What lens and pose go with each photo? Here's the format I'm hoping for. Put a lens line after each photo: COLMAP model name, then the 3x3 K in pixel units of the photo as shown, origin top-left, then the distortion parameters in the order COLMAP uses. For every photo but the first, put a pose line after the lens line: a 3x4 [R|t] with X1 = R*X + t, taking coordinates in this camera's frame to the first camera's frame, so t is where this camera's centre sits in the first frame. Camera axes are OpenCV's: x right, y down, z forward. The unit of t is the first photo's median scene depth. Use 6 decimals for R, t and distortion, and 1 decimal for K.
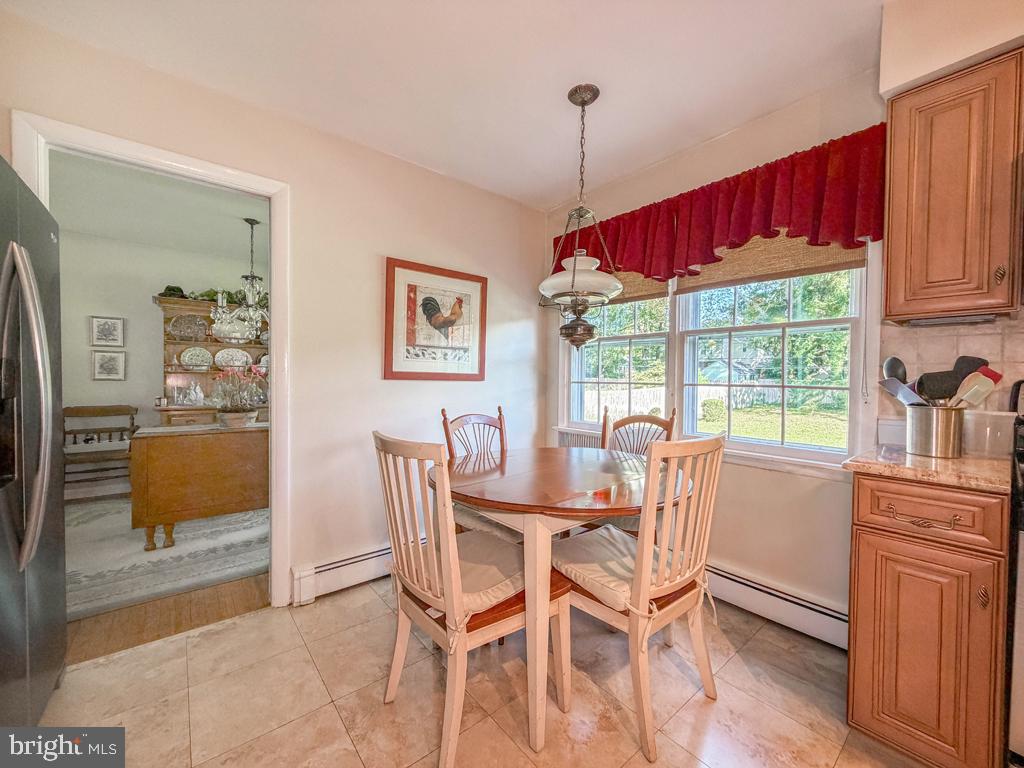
lens RADIAL K [[409.2, 0, 505.0], [0, 409.2, 386.1], [0, 0, 1]] dist [0.008341, 0.000023]
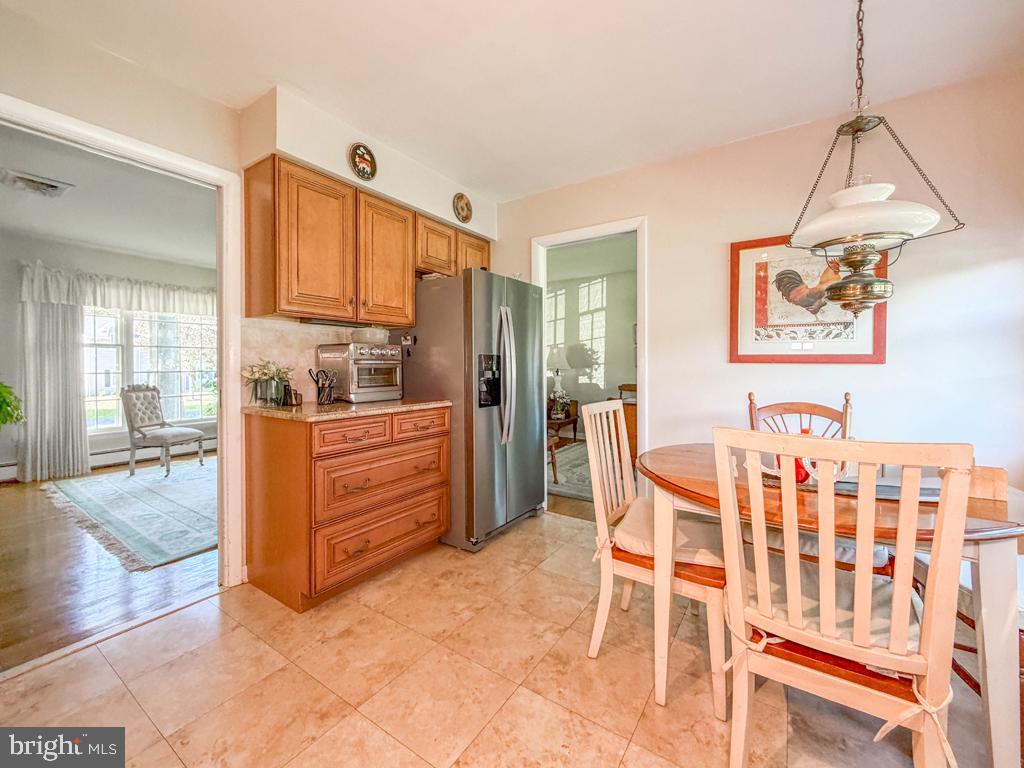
lens RADIAL K [[409.2, 0, 505.2], [0, 409.2, 373.2], [0, 0, 1]] dist [0.008341, 0.000023]
pose [[0.308456, 0.012658, -0.951154, 0.495705], [-0.016383, 0.999834, 0.007992, 0.010573], [0.951097, 0.013117, 0.308613, 0.144056]]
